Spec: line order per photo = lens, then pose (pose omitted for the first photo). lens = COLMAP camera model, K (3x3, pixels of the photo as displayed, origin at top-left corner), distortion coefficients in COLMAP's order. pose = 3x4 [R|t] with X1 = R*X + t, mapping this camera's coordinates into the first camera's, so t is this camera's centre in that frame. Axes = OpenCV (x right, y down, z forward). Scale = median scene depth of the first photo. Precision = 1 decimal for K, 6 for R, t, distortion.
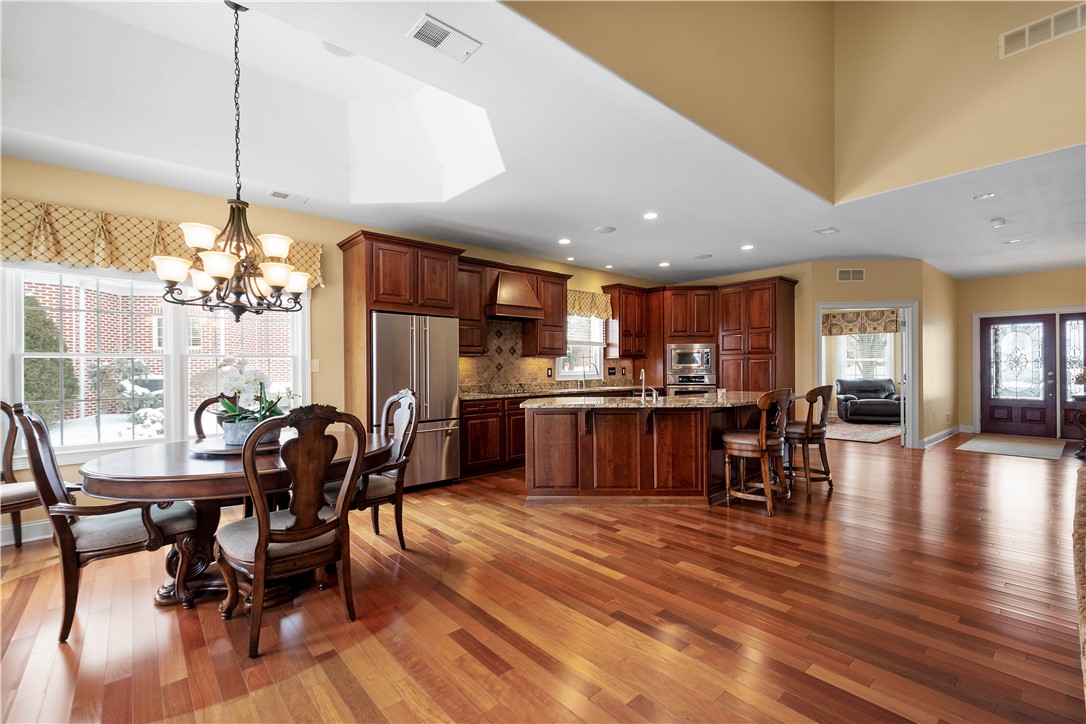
lens RADIAL K [[476.5, 0, 549.2], [0, 476.5, 369.3], [0, 0, 1]] dist [0.014512, -0.003782]
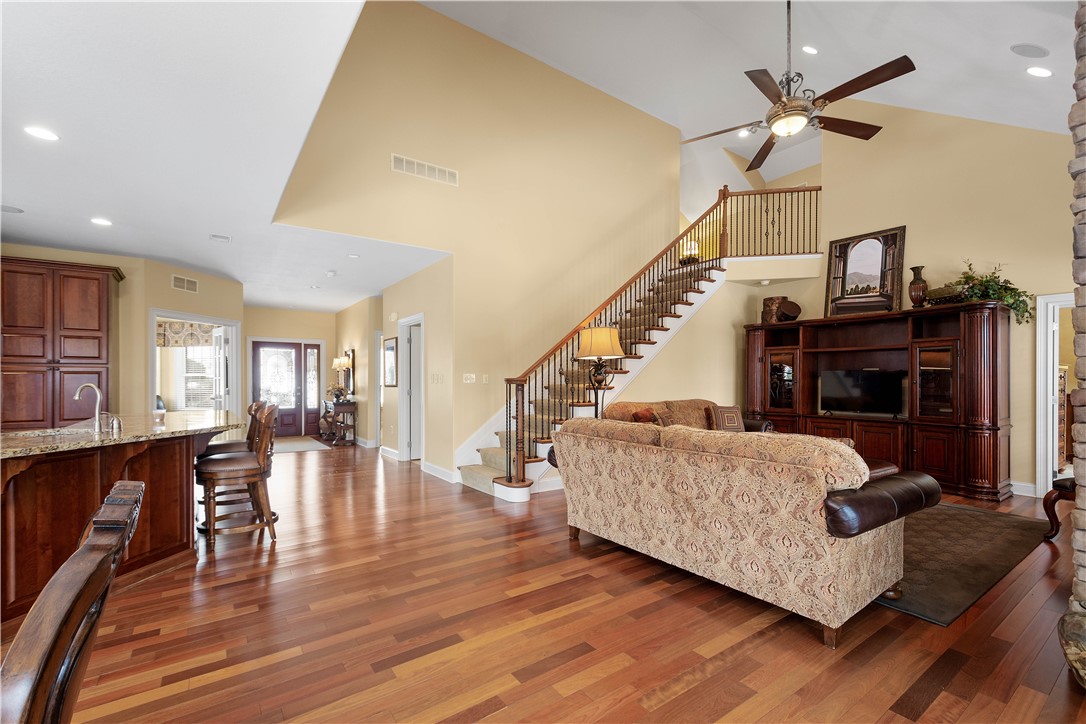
lens RADIAL K [[476.5, 0, 549.8], [0, 476.5, 380.3], [0, 0, 1]] dist [0.014512, -0.003782]
pose [[0.096105, 0.007725, 0.995341, -0.251192], [0.003142, 0.999963, -0.008064, 0.001253], [-0.995366, 0.003903, 0.096078, 0.219090]]
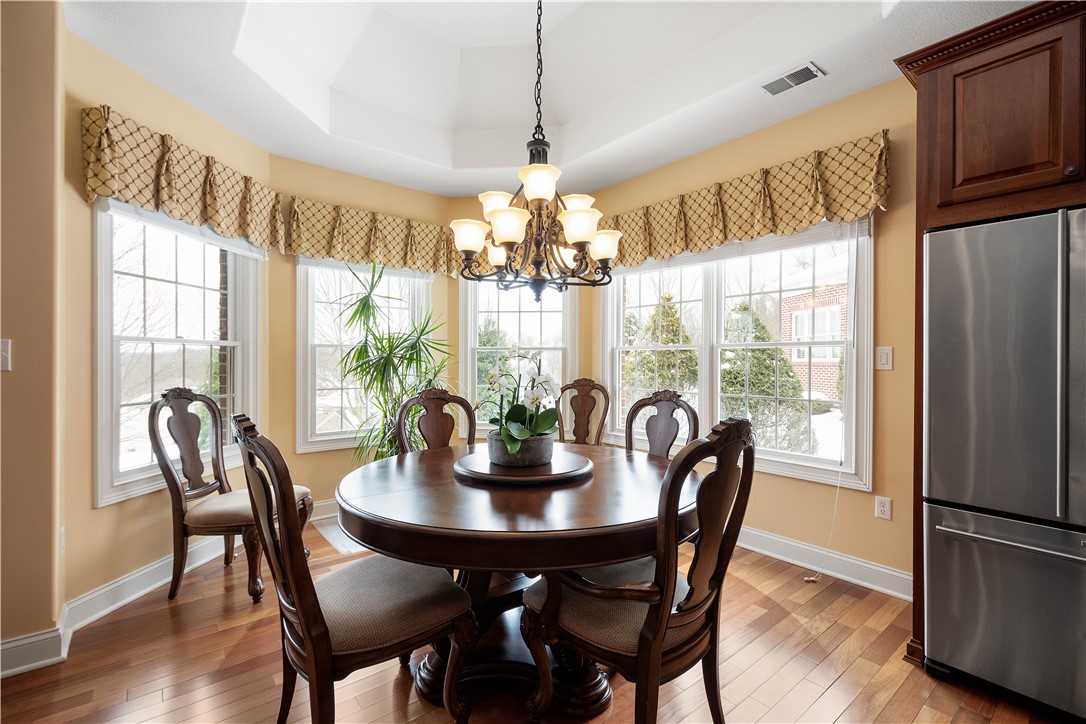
lens RADIAL K [[476.5, 0, 537.8], [0, 476.5, 360.1], [0, 0, 1]] dist [0.014512, -0.003782]
pose [[-0.036335, 0.005035, -0.999327, 0.052639], [-0.007781, 0.999956, 0.005321, -0.003722], [0.999309, 0.007969, -0.036294, 0.461215]]
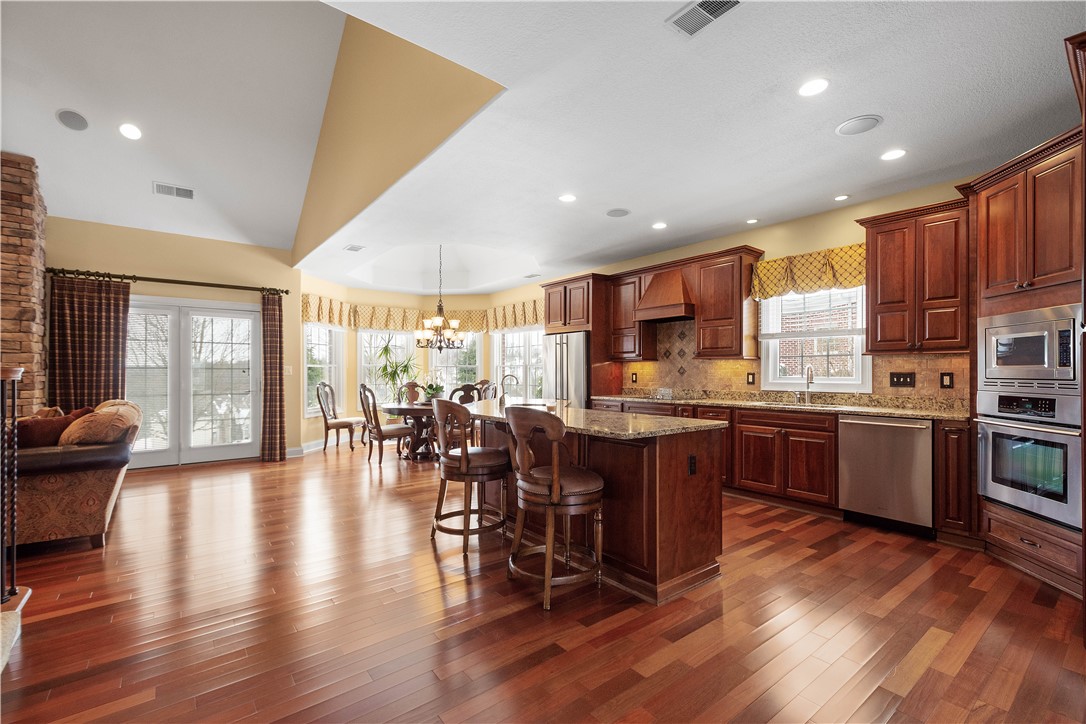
lens RADIAL K [[476.5, 0, 542.3], [0, 476.5, 369.6], [0, 0, 1]] dist [0.014512, -0.003782]
pose [[-0.053053, 0.000337, -0.998592, 0.804970], [-0.002516, 0.999997, 0.000471, -0.007286], [0.998589, 0.002538, -0.053052, 0.743715]]
